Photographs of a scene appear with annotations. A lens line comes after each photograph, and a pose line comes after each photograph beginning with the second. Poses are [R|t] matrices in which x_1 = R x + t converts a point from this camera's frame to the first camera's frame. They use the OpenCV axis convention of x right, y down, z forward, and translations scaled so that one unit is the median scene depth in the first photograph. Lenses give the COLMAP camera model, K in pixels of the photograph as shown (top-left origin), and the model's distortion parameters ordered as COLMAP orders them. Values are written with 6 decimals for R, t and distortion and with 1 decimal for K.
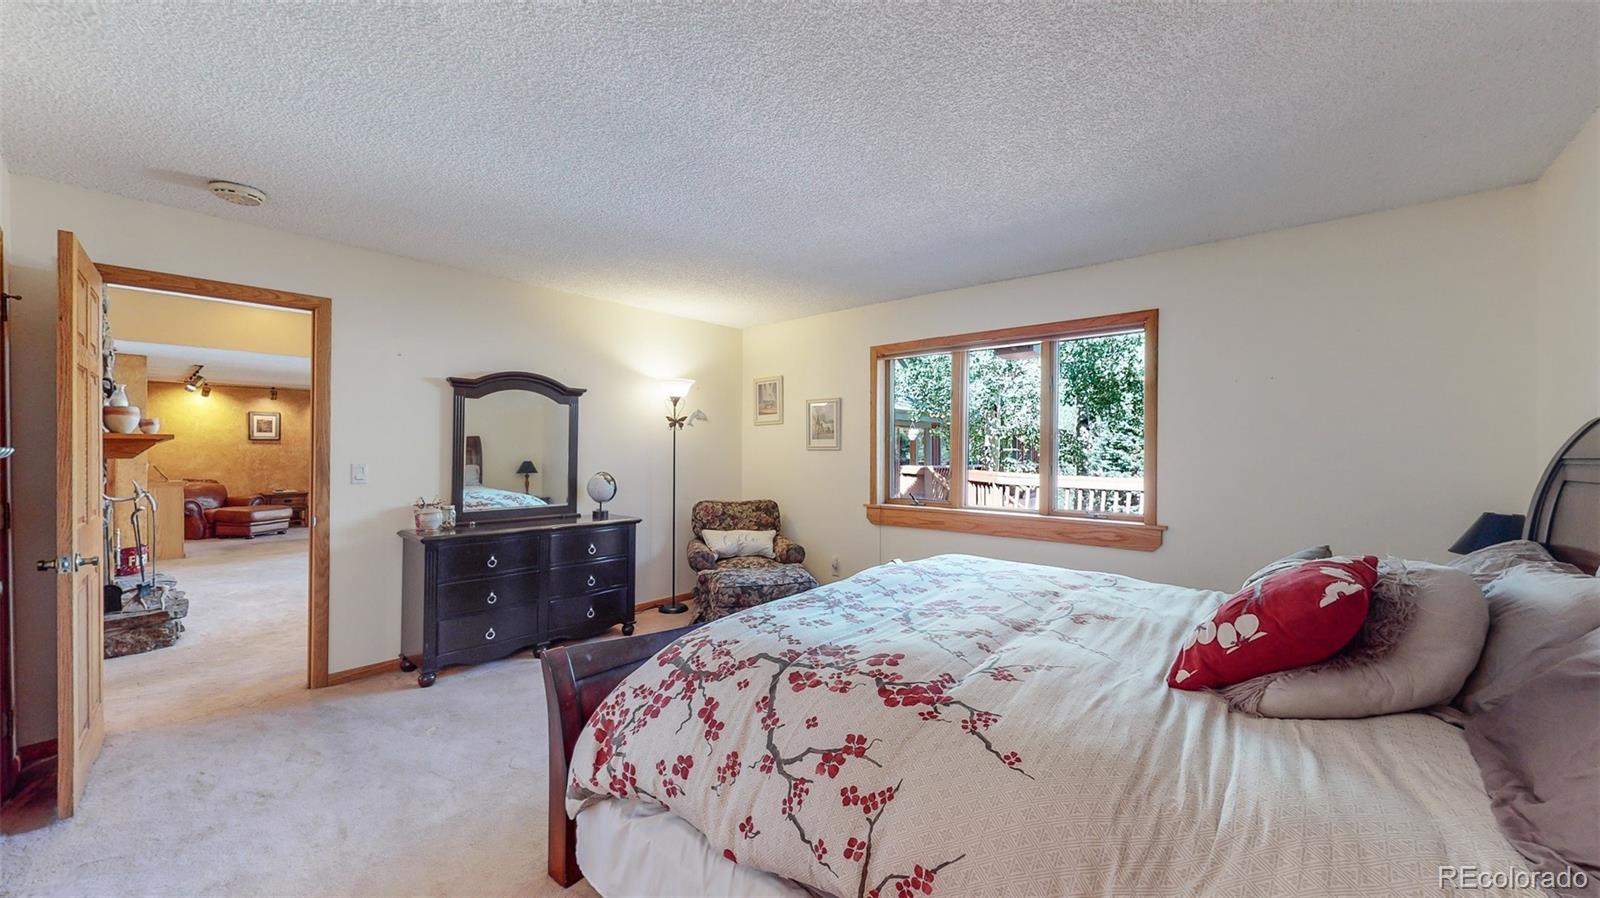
lens RADIAL K [[583.5, 0, 806.3], [0, 583.5, 448.3], [0, 0, 1]] dist [0.002857, -0.000158]
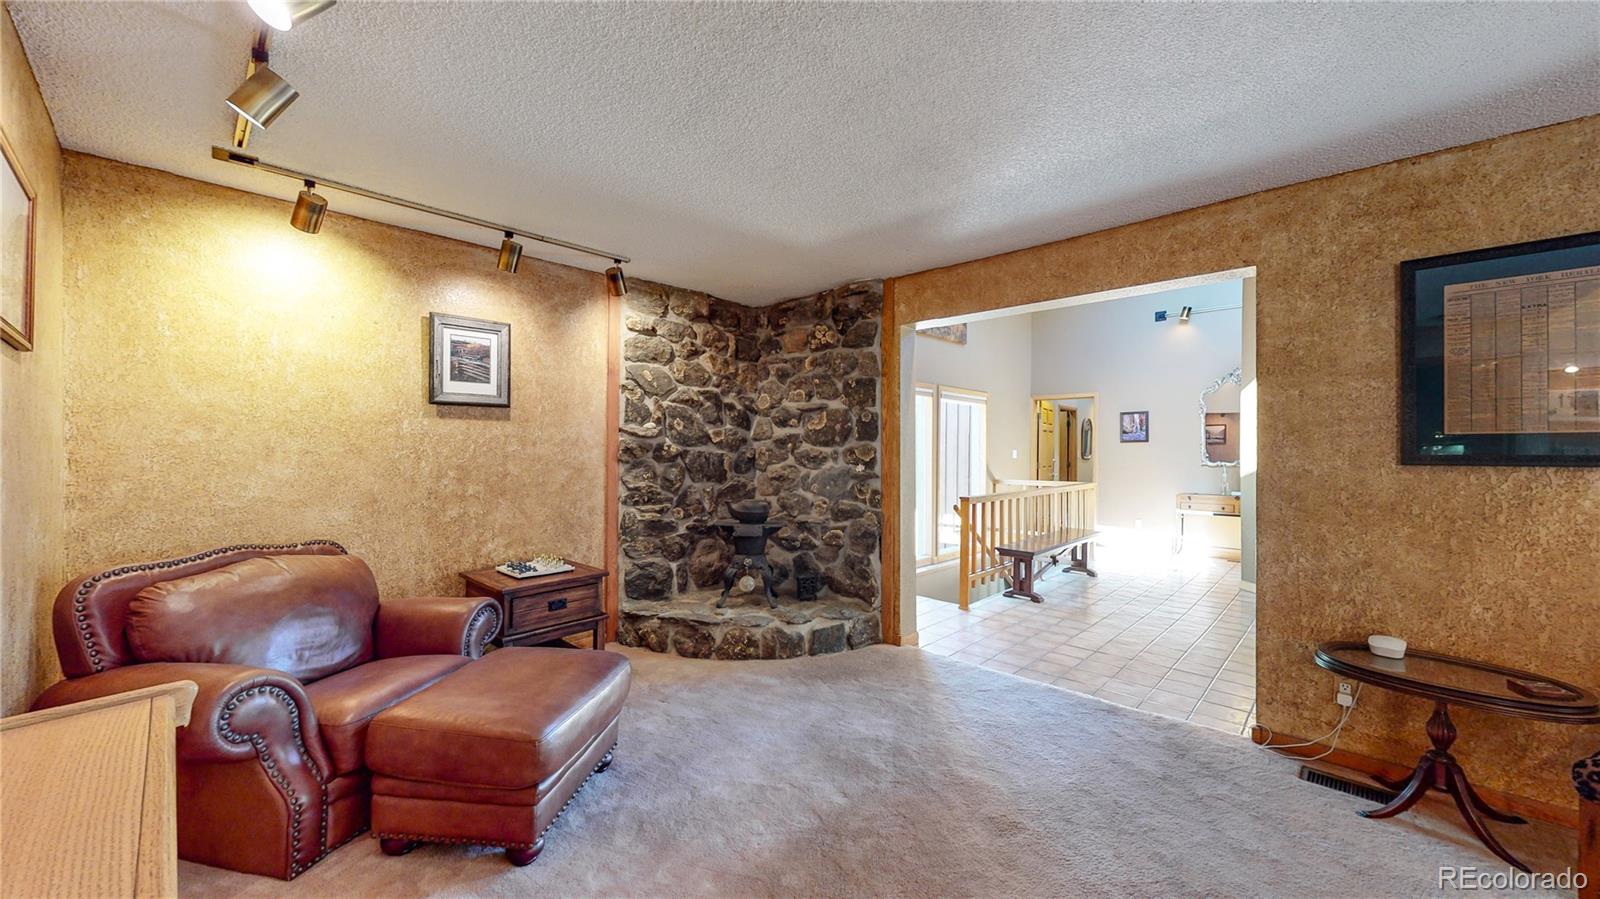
lens RADIAL K [[583.5, 0, 794.7], [0, 583.5, 447.6], [0, 0, 1]] dist [0.002857, -0.000158]
pose [[0.998305, -0.003206, -0.058119, -0.735373], [0.003014, 0.999990, -0.003399, 0.010420], [0.058129, 0.003218, 0.998304, 0.696116]]
